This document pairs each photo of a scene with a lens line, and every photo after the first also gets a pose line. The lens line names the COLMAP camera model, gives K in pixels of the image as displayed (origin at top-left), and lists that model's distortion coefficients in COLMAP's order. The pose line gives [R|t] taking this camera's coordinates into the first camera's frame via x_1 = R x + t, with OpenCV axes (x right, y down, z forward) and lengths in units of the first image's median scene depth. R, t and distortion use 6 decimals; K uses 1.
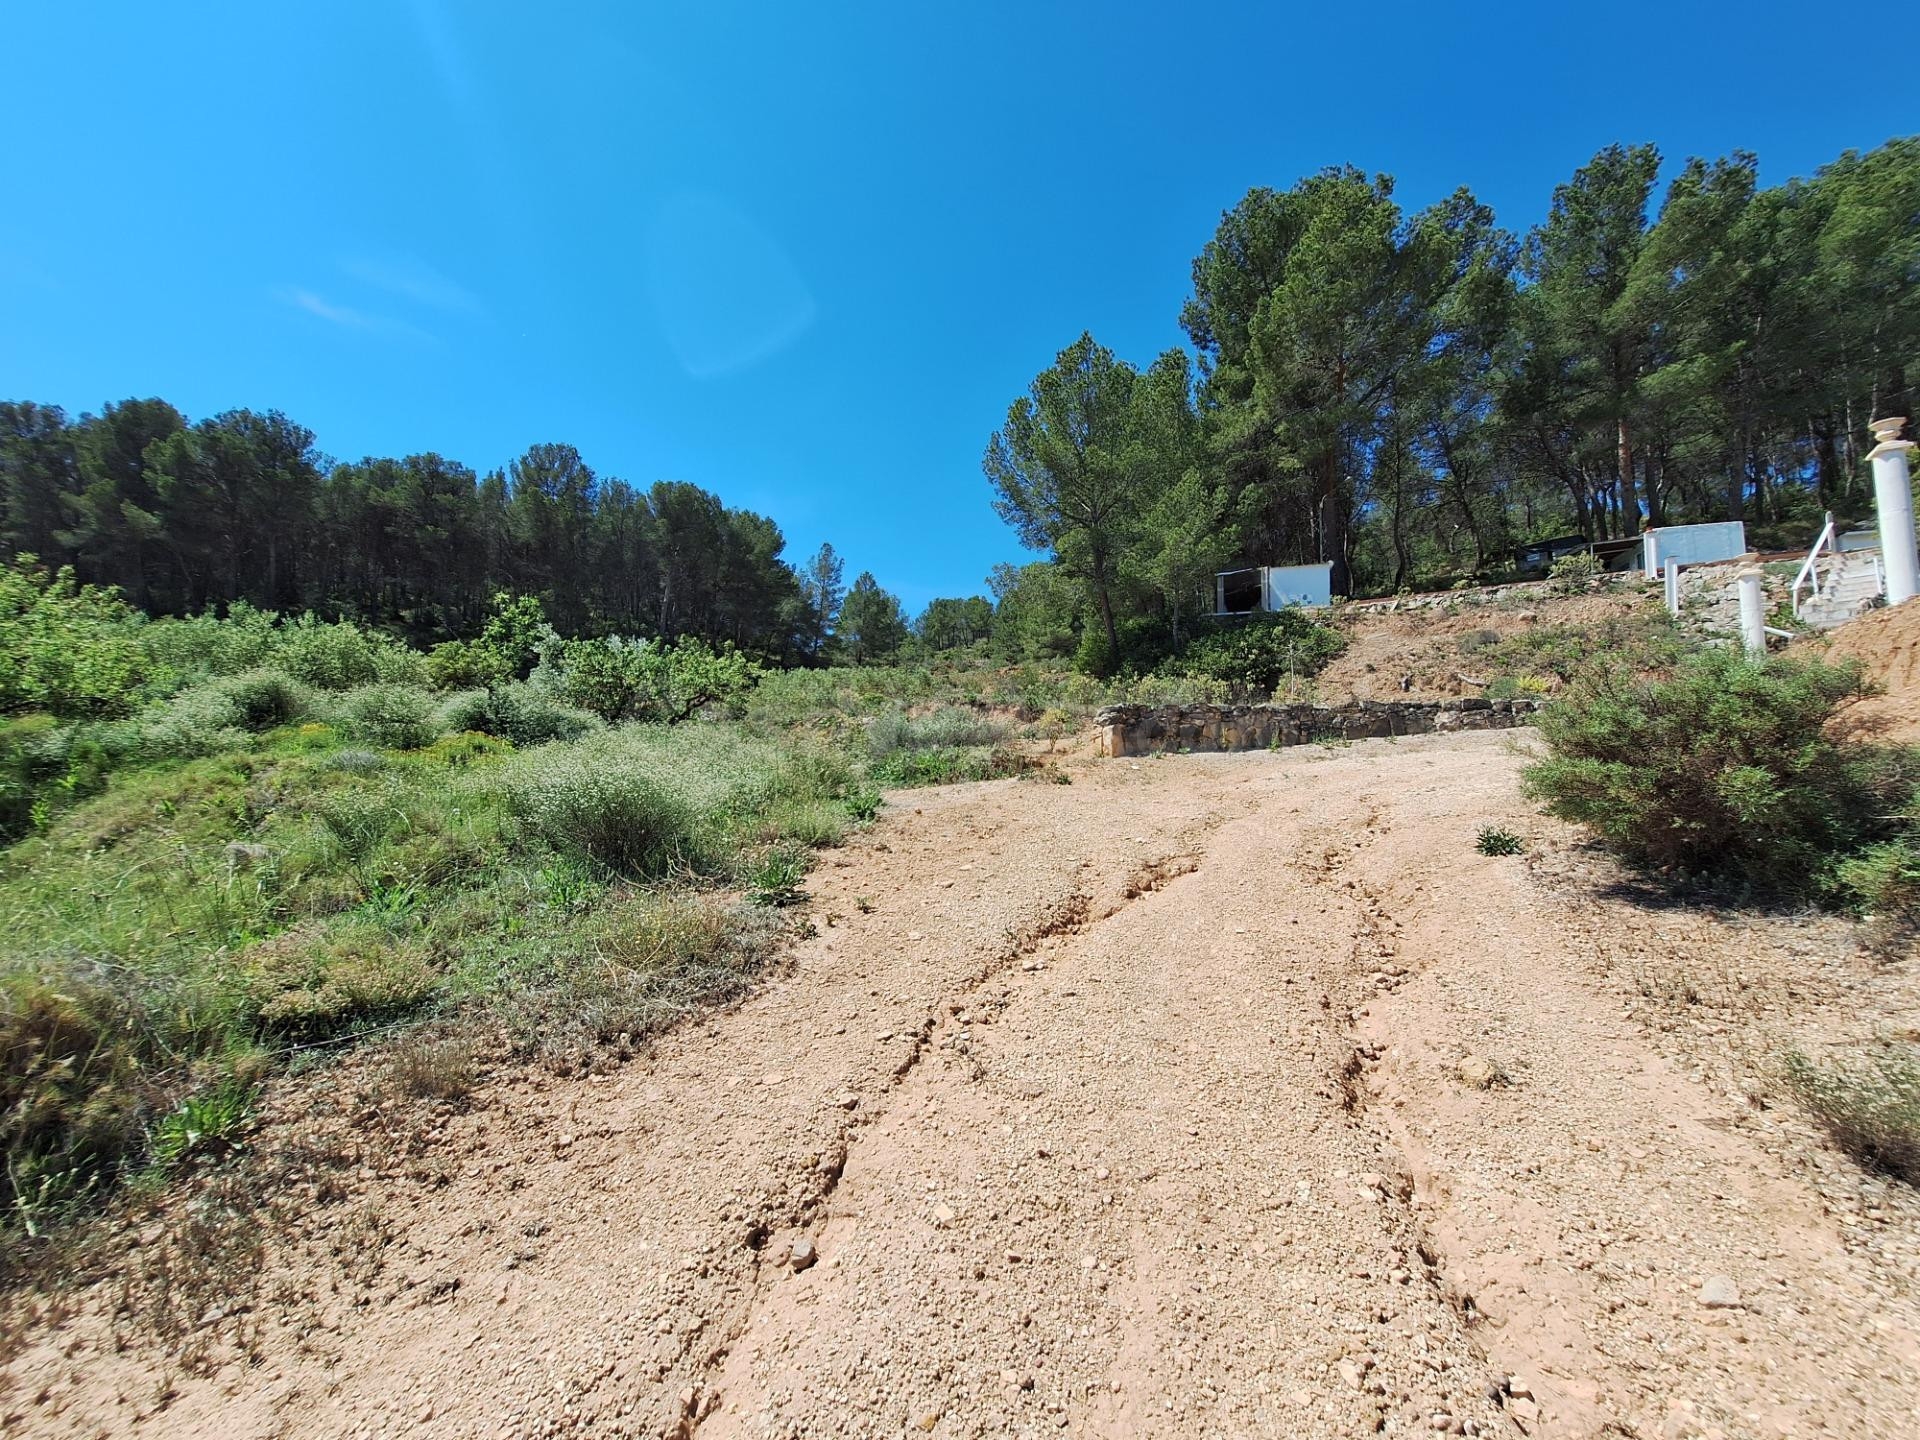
lens RADIAL K [[756.7, 0, 954.2], [0, 756.7, 723.3], [0, 0, 1]] dist [0.000686, 0.000220]
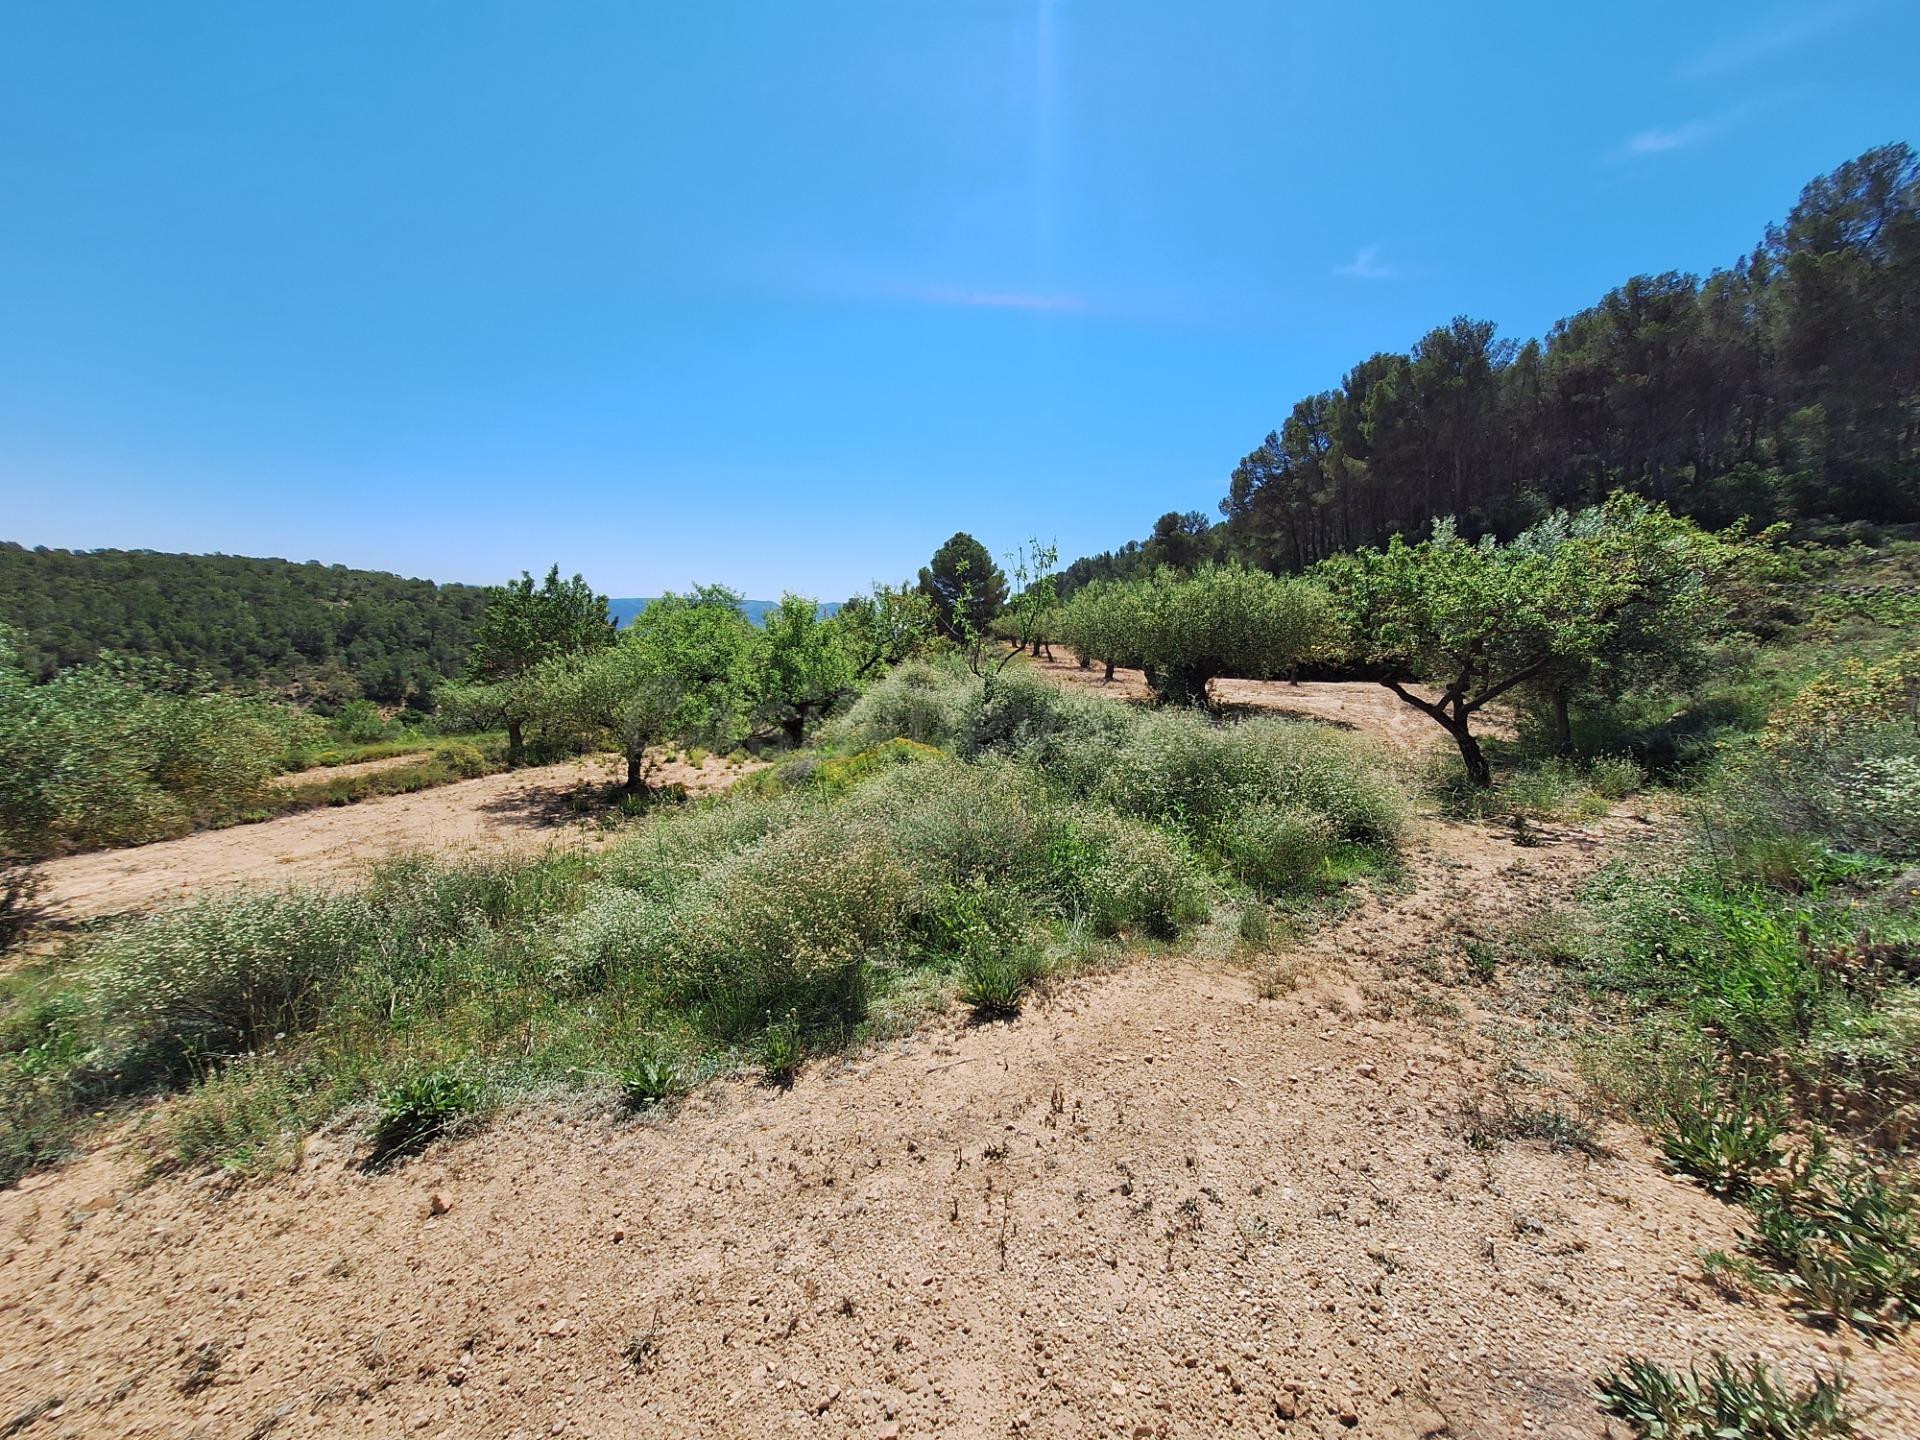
lens RADIAL K [[756.4, 0, 947.0], [0, 756.4, 730.3], [0, 0, 1]] dist [-0.002163, 0.000237]
pose [[0.124122, 0.078834, -0.989130, 0.036100], [0.073490, 0.993371, 0.088394, -0.011733], [0.989542, -0.083662, 0.117505, 0.163707]]
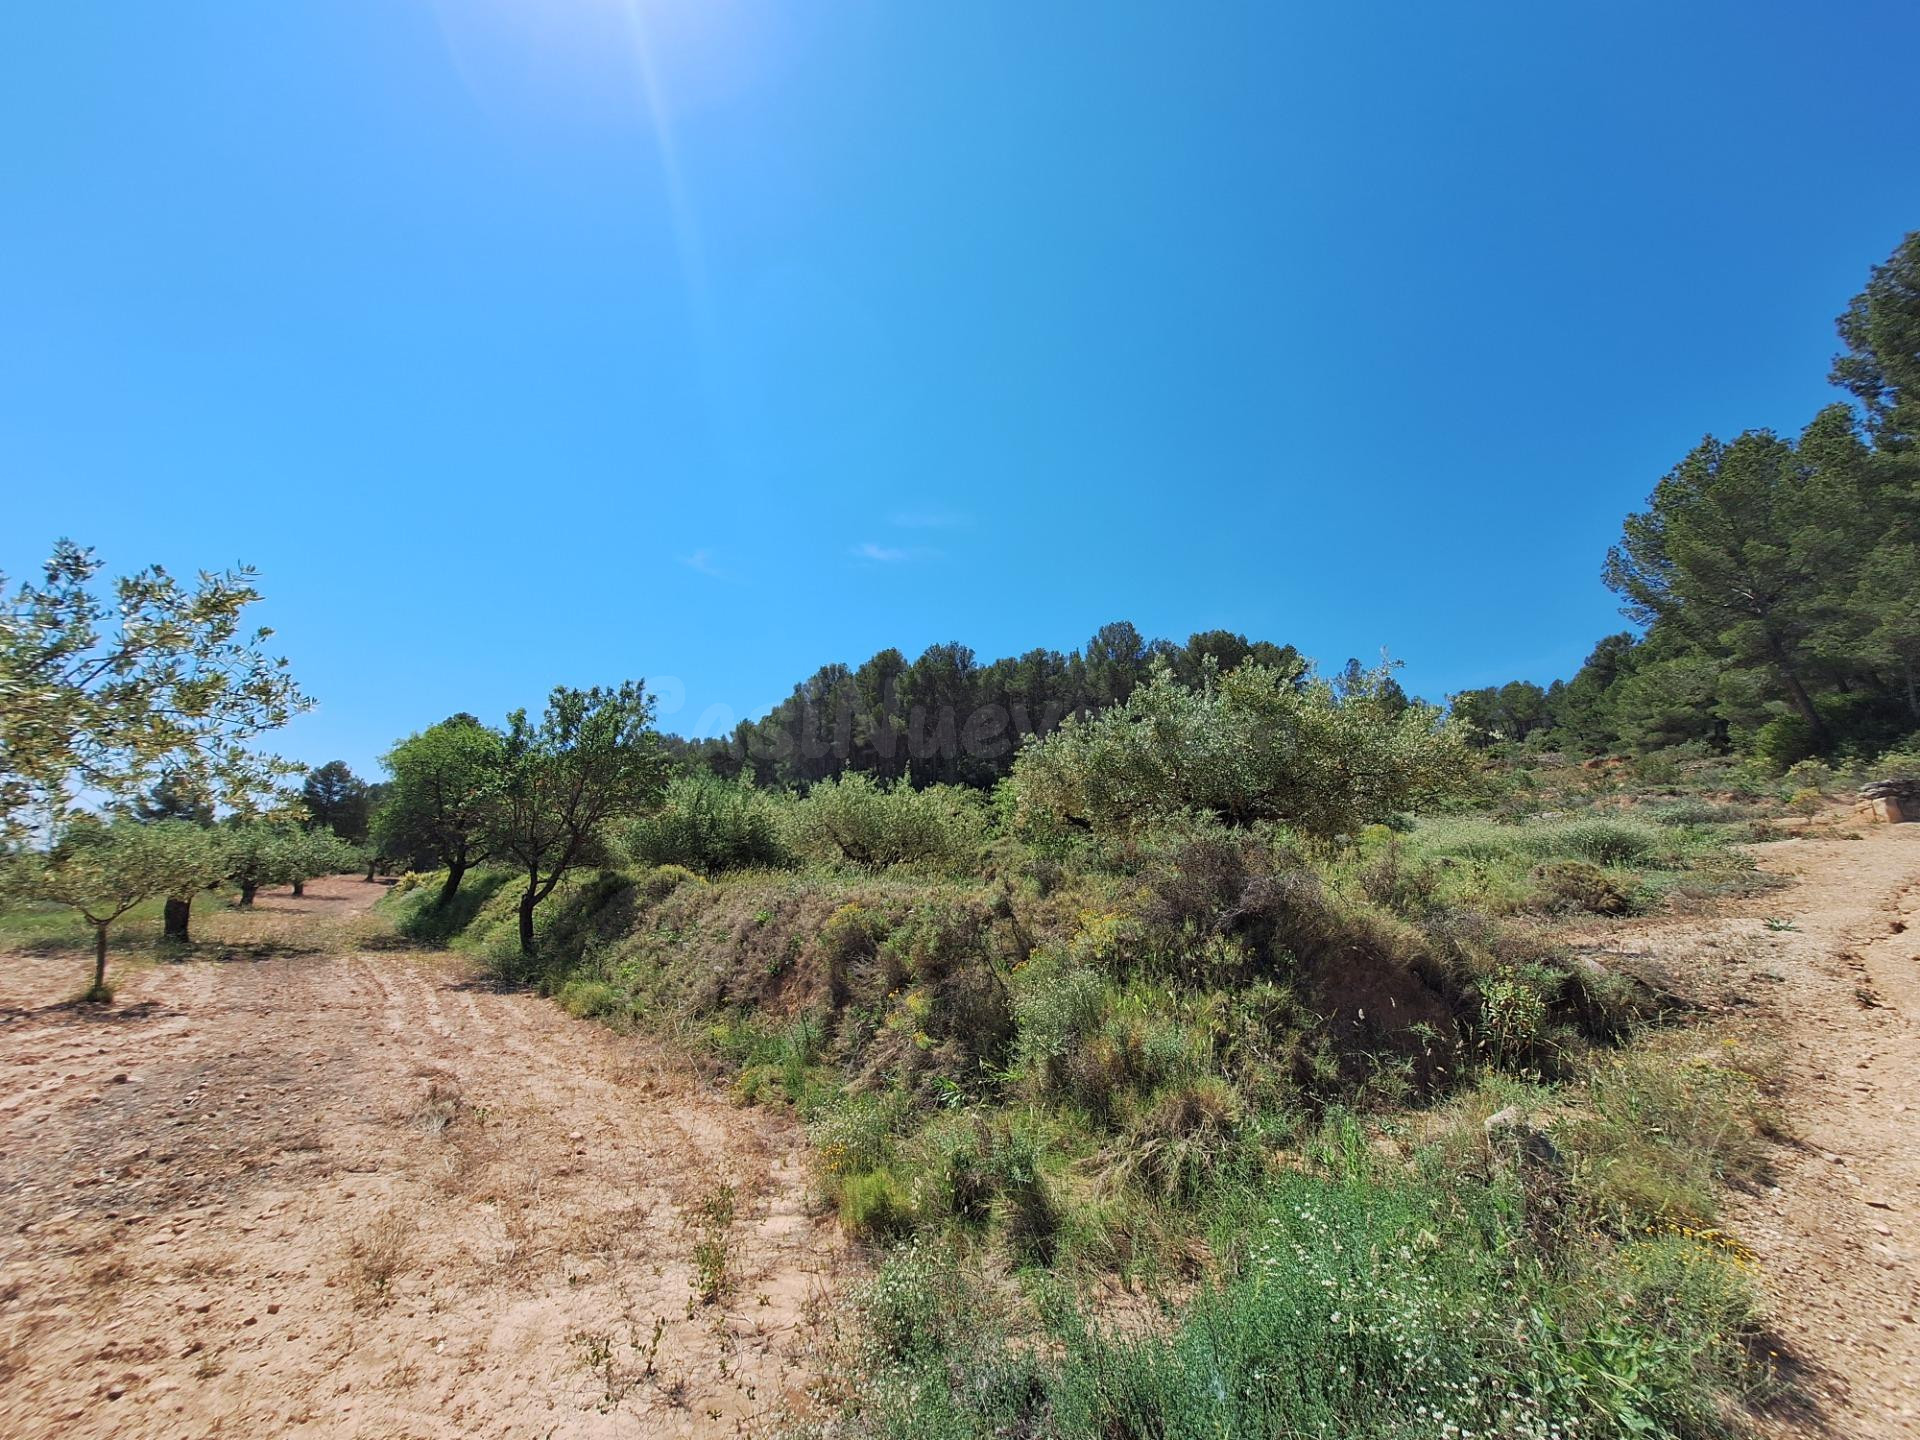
lens RADIAL K [[761.5, 0, 954.2], [0, 761.5, 729.1], [0, 0, 1]] dist [0.000507, 0.000348]
pose [[0.824682, -0.126833, -0.551192, -0.077652], [0.041618, 0.985498, -0.164502, 0.007729], [0.564063, 0.112722, 0.818002, -0.201667]]
